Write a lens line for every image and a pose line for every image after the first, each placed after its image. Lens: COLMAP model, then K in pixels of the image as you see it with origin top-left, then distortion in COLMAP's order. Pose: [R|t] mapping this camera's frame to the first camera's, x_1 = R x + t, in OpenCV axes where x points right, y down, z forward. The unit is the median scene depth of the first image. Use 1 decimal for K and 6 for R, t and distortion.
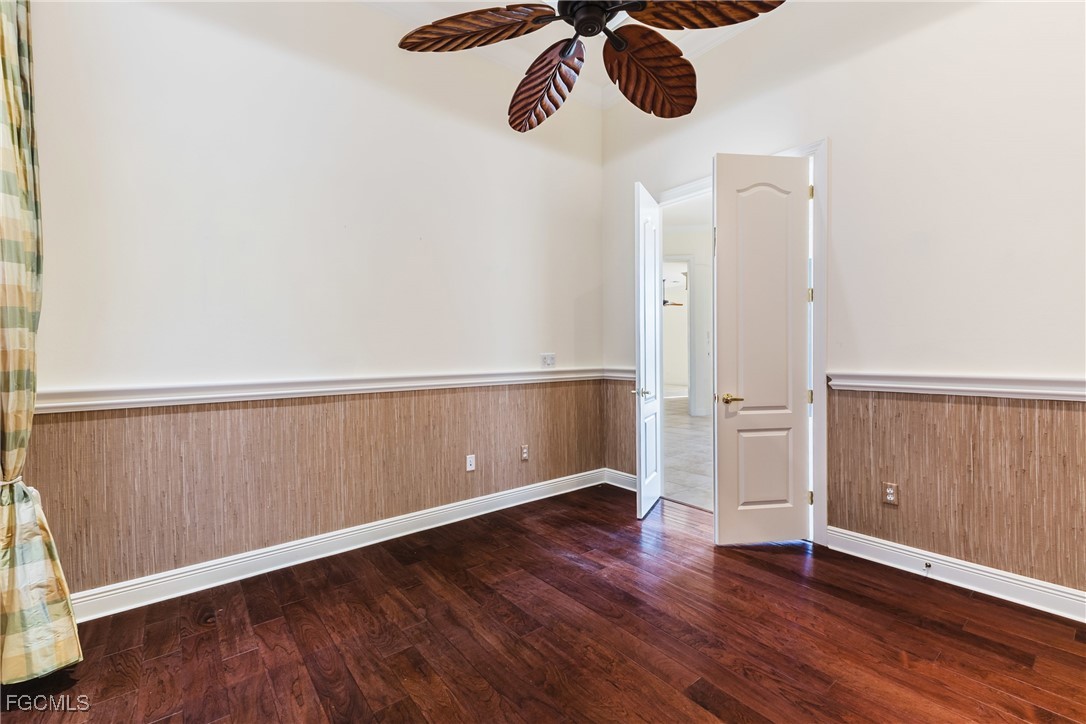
lens RADIAL K [[464.7, 0, 545.2], [0, 464.7, 358.0], [0, 0, 1]] dist [0.009072, -0.002805]
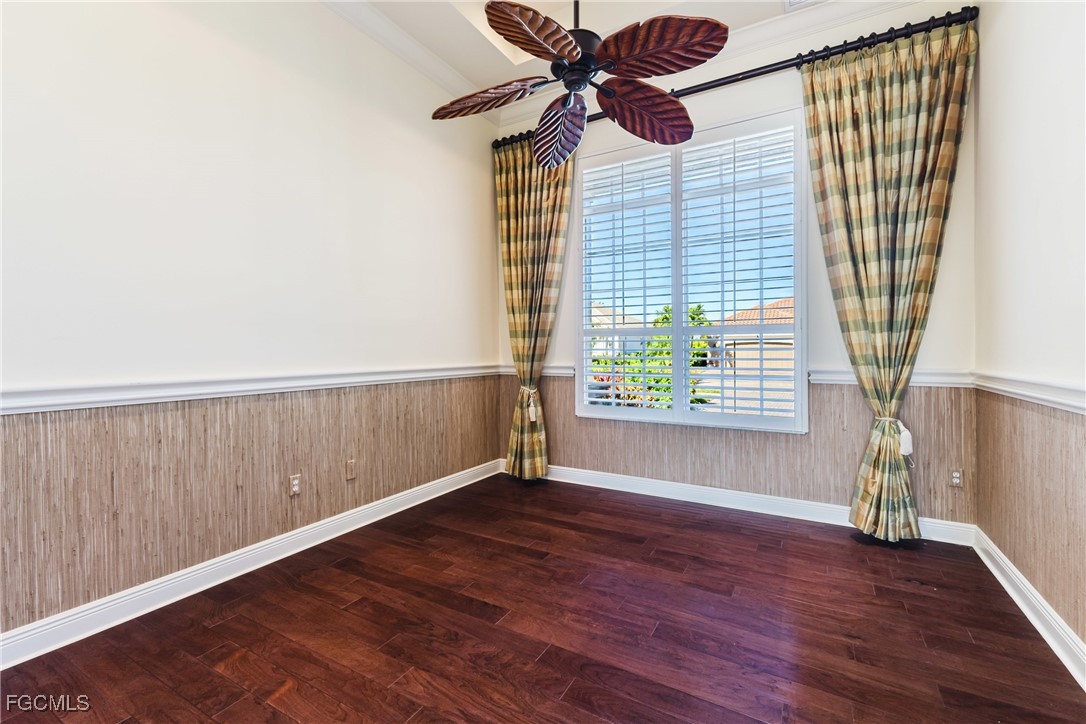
lens RADIAL K [[464.7, 0, 540.9], [0, 464.7, 346.7], [0, 0, 1]] dist [0.009072, -0.002805]
pose [[-0.932399, 0.017443, -0.361008, 0.536907], [0.013141, 0.999810, 0.014368, -0.029989], [0.361190, 0.008652, -0.932452, 1.796913]]
